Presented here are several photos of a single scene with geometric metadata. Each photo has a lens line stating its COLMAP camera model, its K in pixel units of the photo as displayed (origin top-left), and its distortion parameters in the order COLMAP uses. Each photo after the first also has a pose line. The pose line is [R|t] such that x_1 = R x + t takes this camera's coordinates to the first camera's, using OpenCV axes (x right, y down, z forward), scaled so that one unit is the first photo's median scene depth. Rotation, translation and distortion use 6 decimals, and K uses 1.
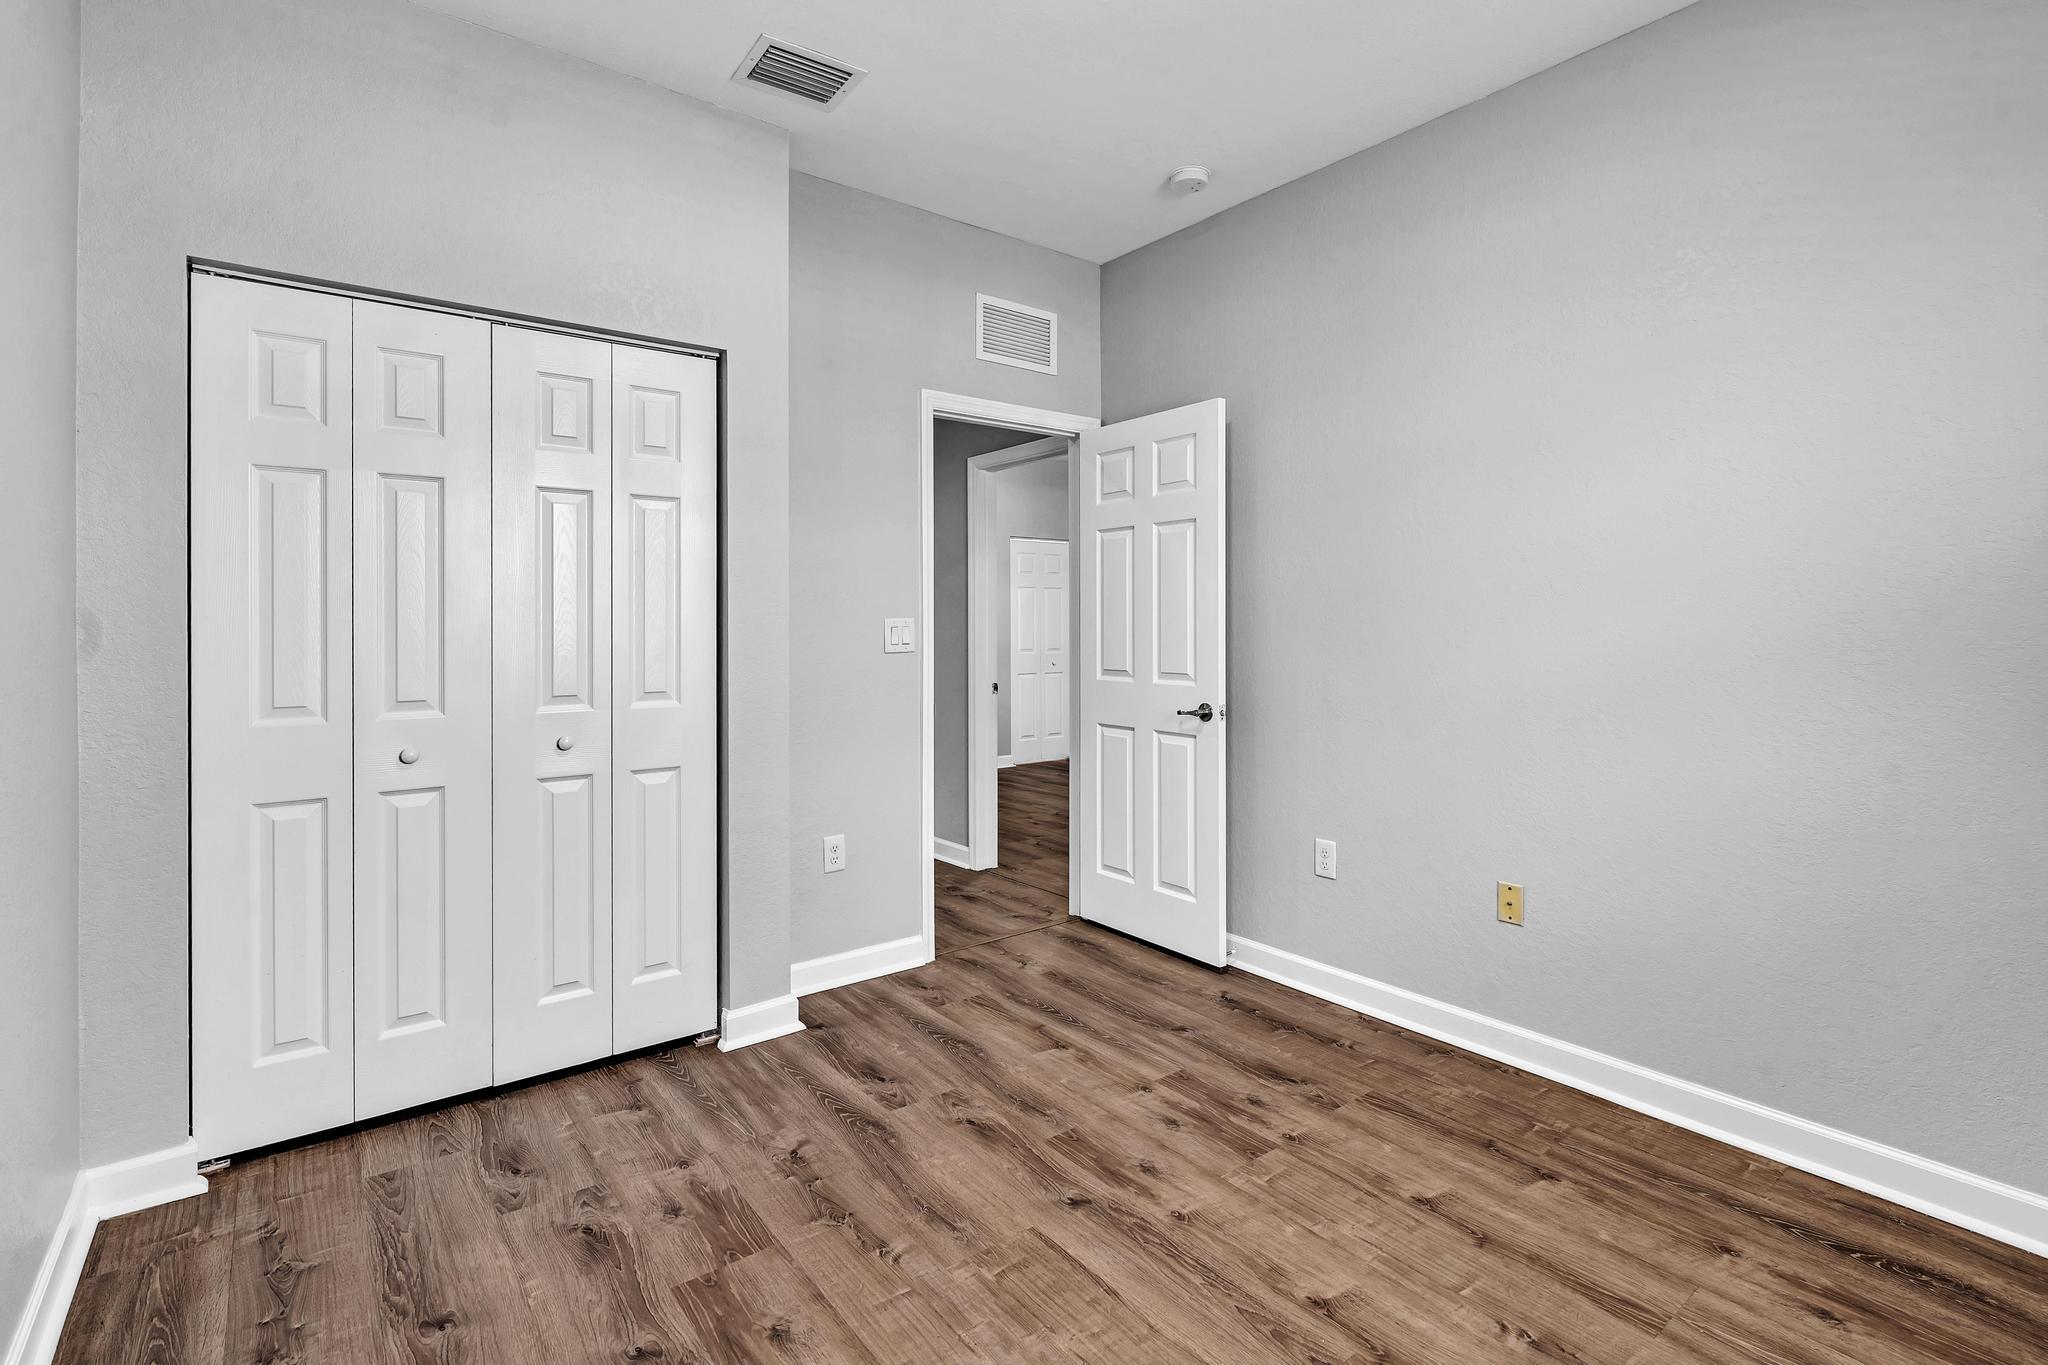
lens RADIAL K [[958.1, 0, 1022.6], [0, 958.1, 630.7], [0, 0, 1]] dist [-0.000545, 0.001447]
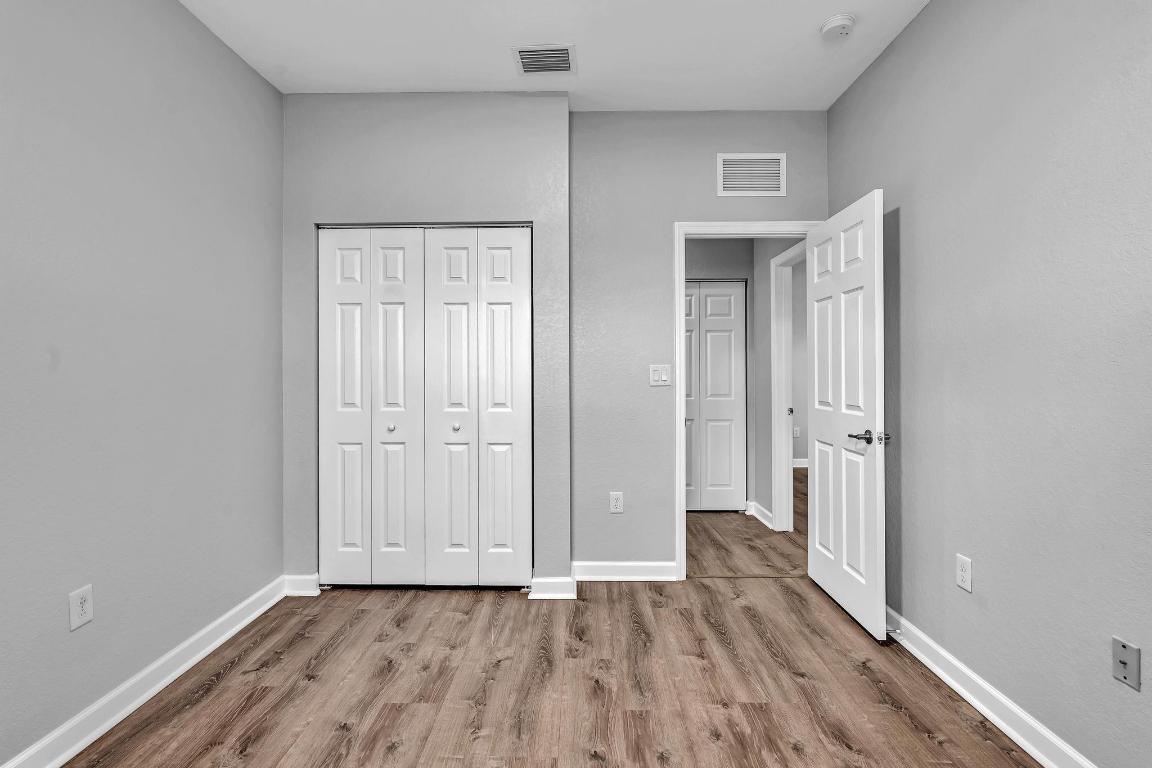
lens RADIAL K [[537.7, 0, 574.8], [0, 537.7, 370.7], [0, 0, 1]] dist [0.000742, 0.001613]
pose [[0.782405, 0.000822, -0.622769, 0.404198], [-0.003024, 0.999992, -0.002480, -0.000463], [0.622763, 0.003823, 0.782402, 0.236134]]
